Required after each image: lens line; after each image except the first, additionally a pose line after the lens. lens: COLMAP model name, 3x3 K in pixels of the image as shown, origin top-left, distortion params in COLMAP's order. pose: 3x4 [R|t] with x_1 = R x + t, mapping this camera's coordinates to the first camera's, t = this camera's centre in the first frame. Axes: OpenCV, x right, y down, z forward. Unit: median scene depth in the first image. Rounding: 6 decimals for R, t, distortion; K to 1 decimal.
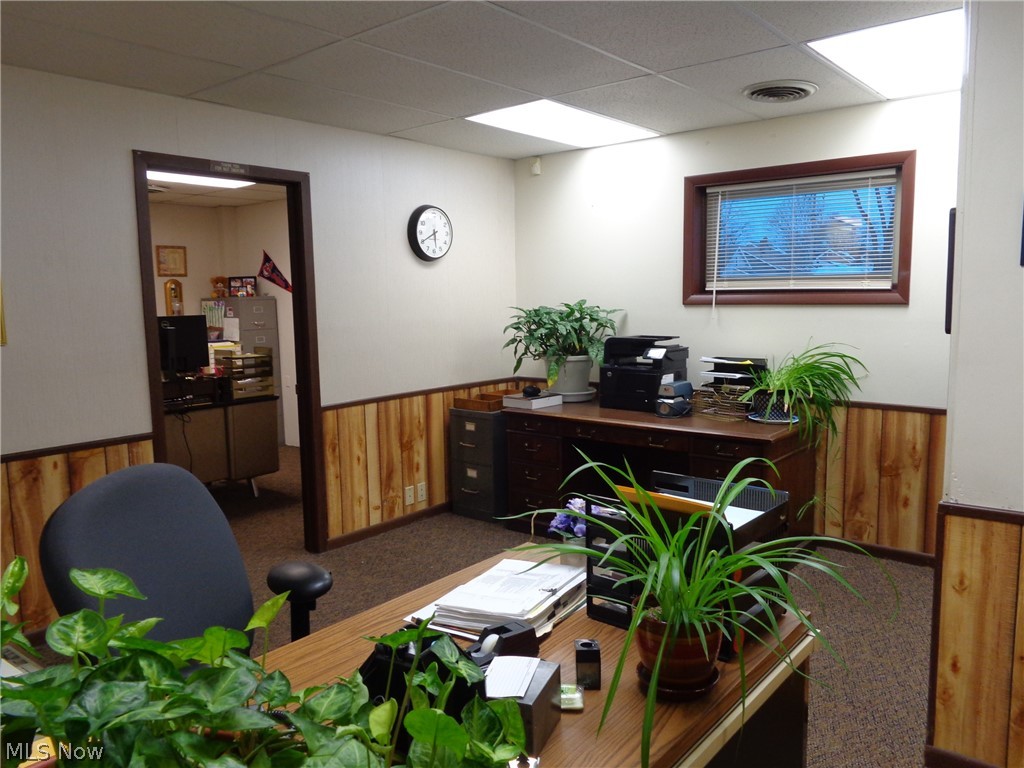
lens RADIAL K [[771.0, 0, 509.9], [0, 771.0, 381.9], [0, 0, 1]] dist [0.005811, 0.000585]
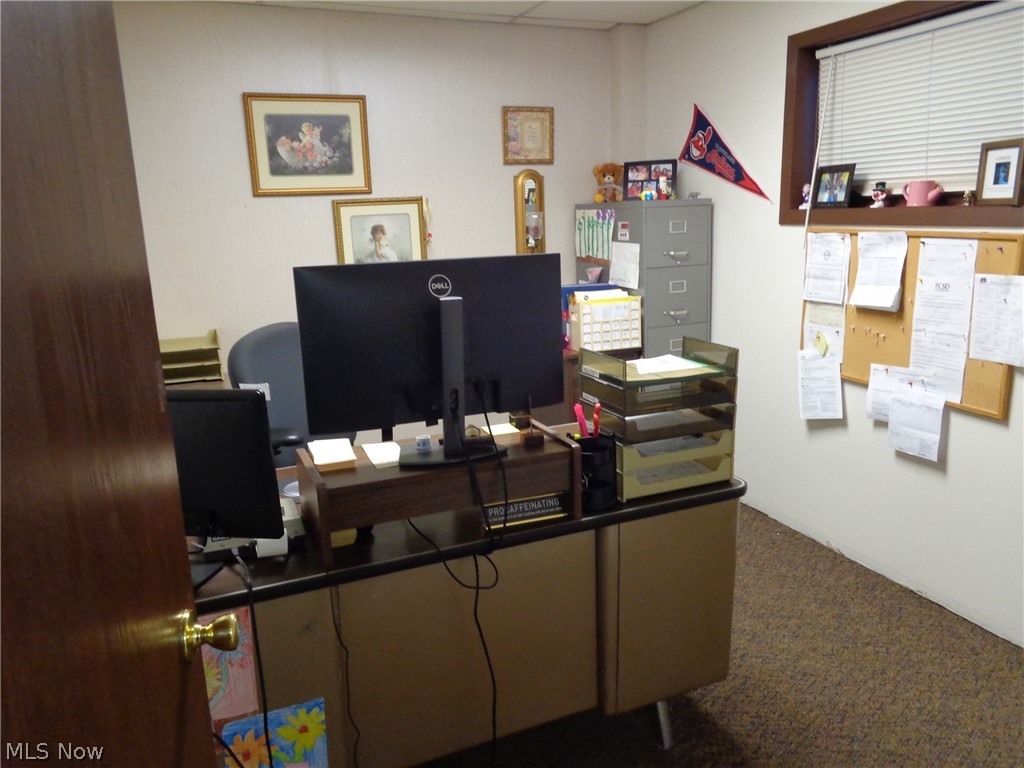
lens RADIAL K [[771.0, 0, 512.5], [0, 771.0, 382.3], [0, 0, 1]] dist [0.005811, 0.000585]
pose [[0.886458, 0.094542, -0.453049, -0.182286], [-0.040289, 0.990961, 0.127960, -0.052363], [0.461052, -0.095178, 0.882254, 0.492387]]
